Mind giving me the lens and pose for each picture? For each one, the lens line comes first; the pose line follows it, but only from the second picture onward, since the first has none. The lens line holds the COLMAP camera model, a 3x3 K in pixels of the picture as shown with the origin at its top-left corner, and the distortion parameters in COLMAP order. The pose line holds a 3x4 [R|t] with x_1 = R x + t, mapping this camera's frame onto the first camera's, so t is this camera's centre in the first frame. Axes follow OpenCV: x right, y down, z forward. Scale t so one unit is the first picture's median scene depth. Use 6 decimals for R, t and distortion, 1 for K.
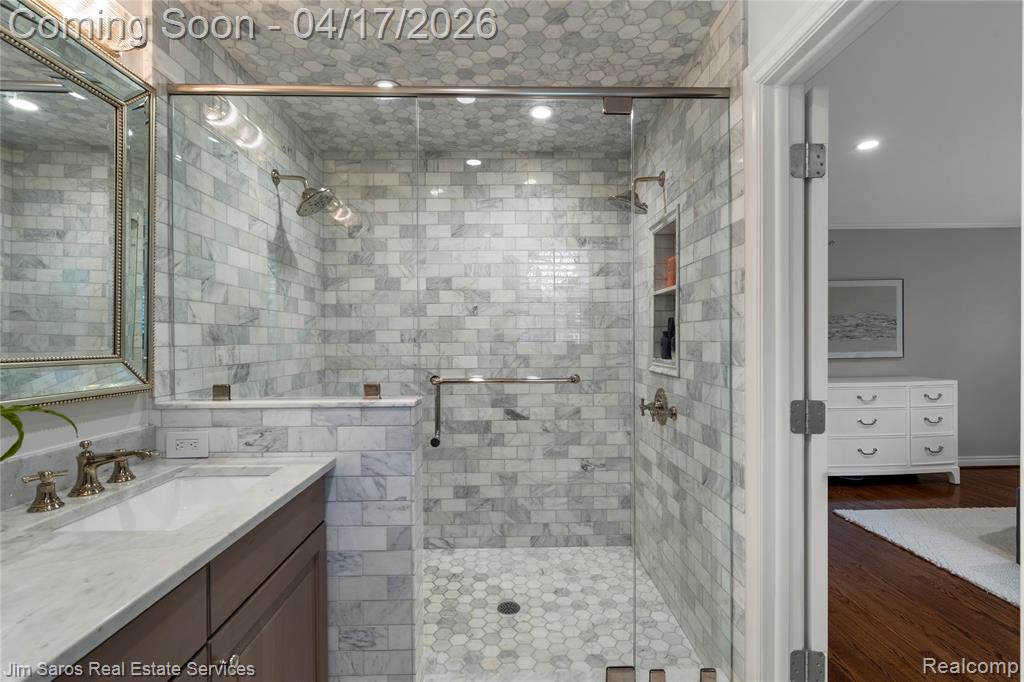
lens RADIAL K [[465.7, 0, 514.8], [0, 465.7, 339.2], [0, 0, 1]] dist [-0.004104, -0.000749]
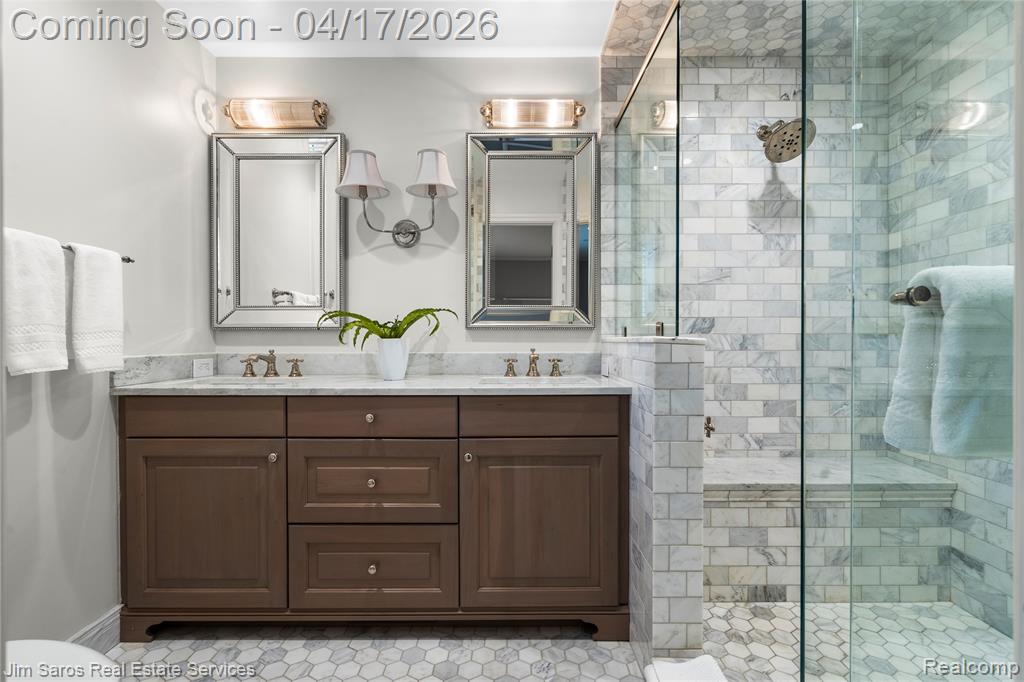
lens RADIAL K [[465.7, 0, 518.2], [0, 465.7, 342.1], [0, 0, 1]] dist [-0.004104, -0.000749]
pose [[-0.011070, 0.009357, -0.999895, 0.386762], [0.007060, 0.999932, 0.009279, 0.068496], [0.999914, -0.006956, -0.011135, 0.377736]]
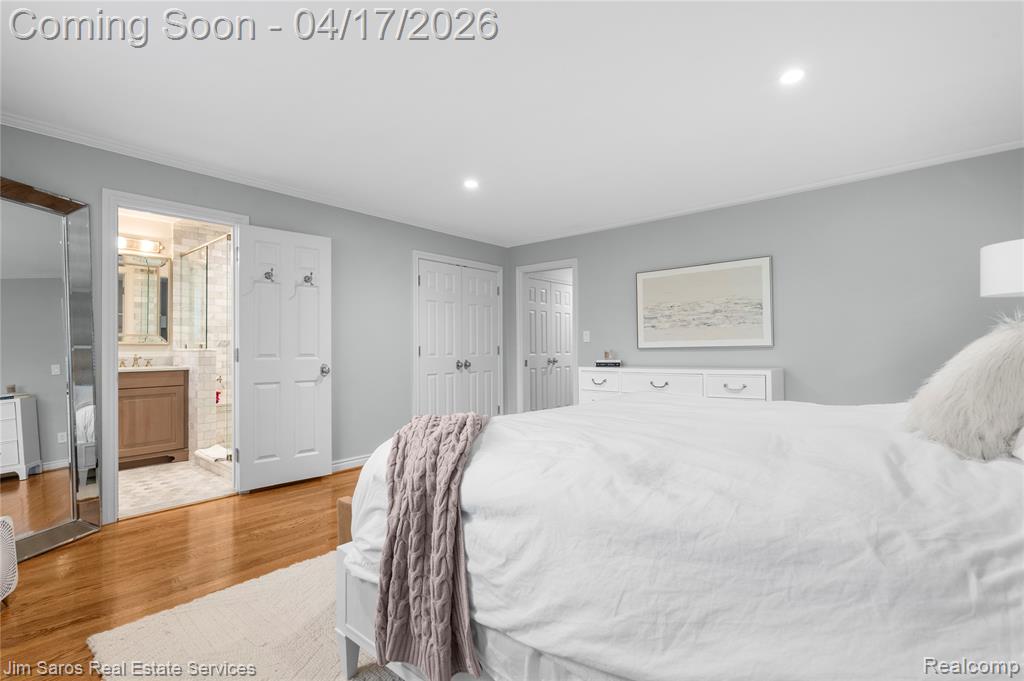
lens RADIAL K [[465.7, 0, 515.7], [0, 465.7, 343.1], [0, 0, 1]] dist [-0.004104, -0.000749]
pose [[0.749240, -0.002862, -0.662292, 1.732868], [0.004207, 0.999991, 0.000437, 0.051926], [0.662285, -0.003114, 0.749246, 0.051696]]
